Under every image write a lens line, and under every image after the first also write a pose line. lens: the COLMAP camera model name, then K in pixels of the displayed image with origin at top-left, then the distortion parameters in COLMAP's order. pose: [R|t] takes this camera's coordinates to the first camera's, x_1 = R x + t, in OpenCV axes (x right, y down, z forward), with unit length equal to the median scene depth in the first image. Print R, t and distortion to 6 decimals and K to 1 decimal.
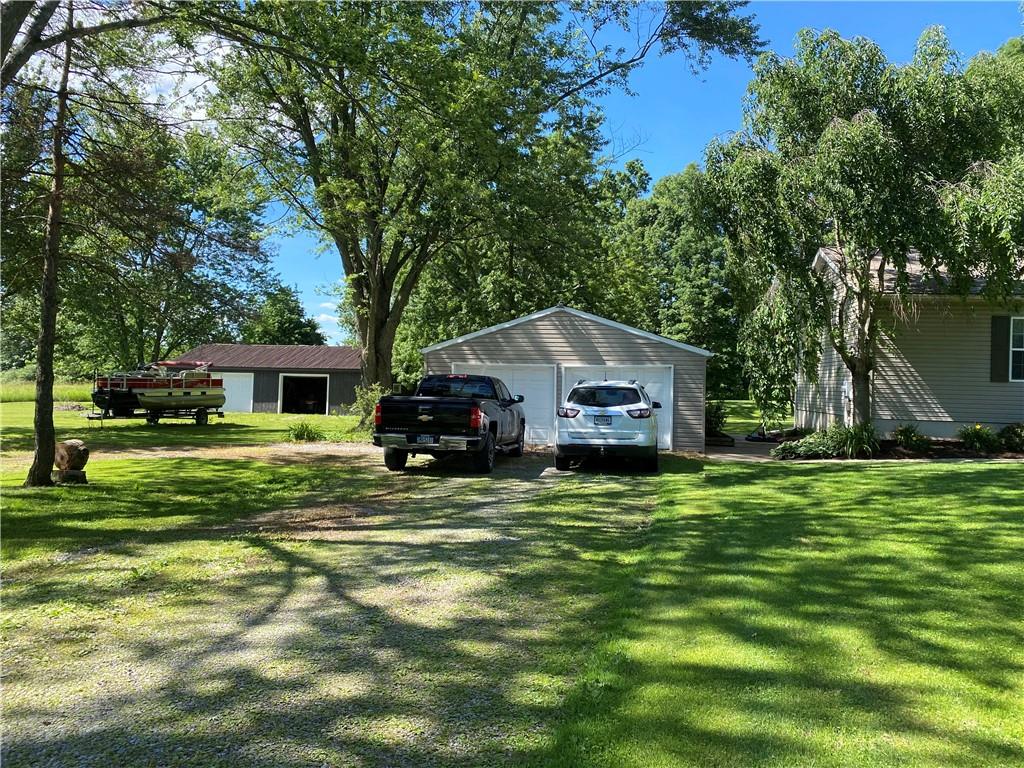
lens RADIAL K [[776.7, 0, 512.0], [0, 776.7, 384.0], [0, 0, 1]] dist [0.074319, -0.000579]
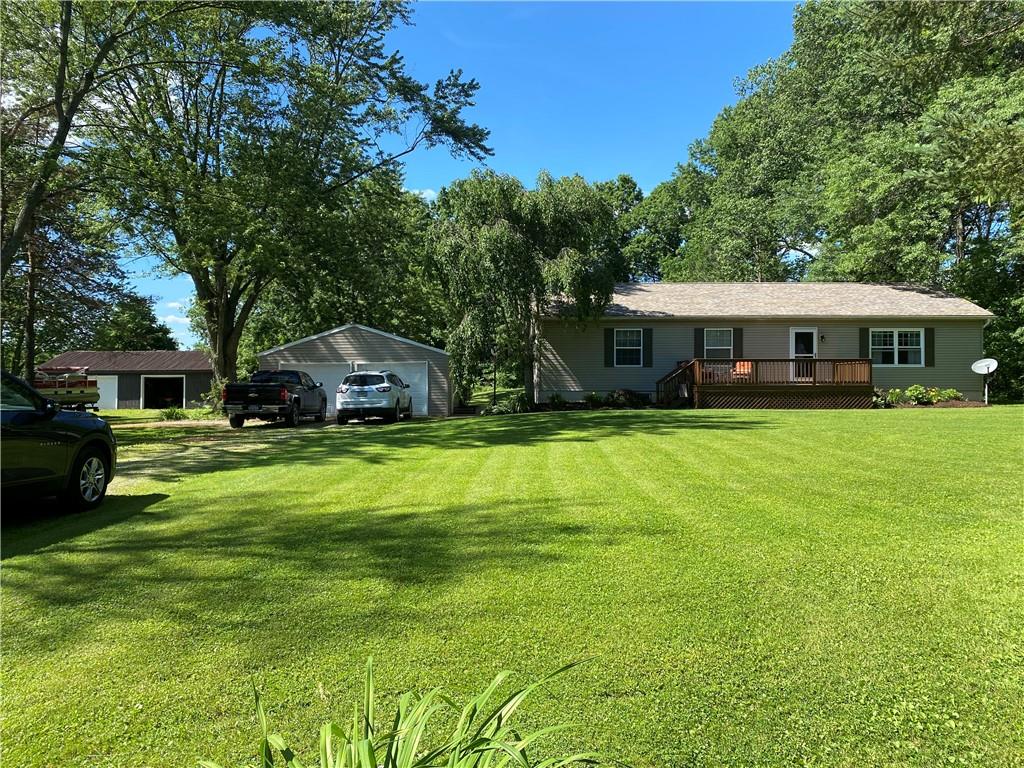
lens RADIAL K [[737.5, 0, 512.0], [0, 737.5, 384.0], [0, 0, 1]] dist [0.000084, 0.000017]
pose [[0.981222, -0.028598, 0.190748, 0.074615], [0.027531, 0.999587, 0.008244, 0.011280], [-0.190905, -0.002838, 0.981604, -0.379717]]
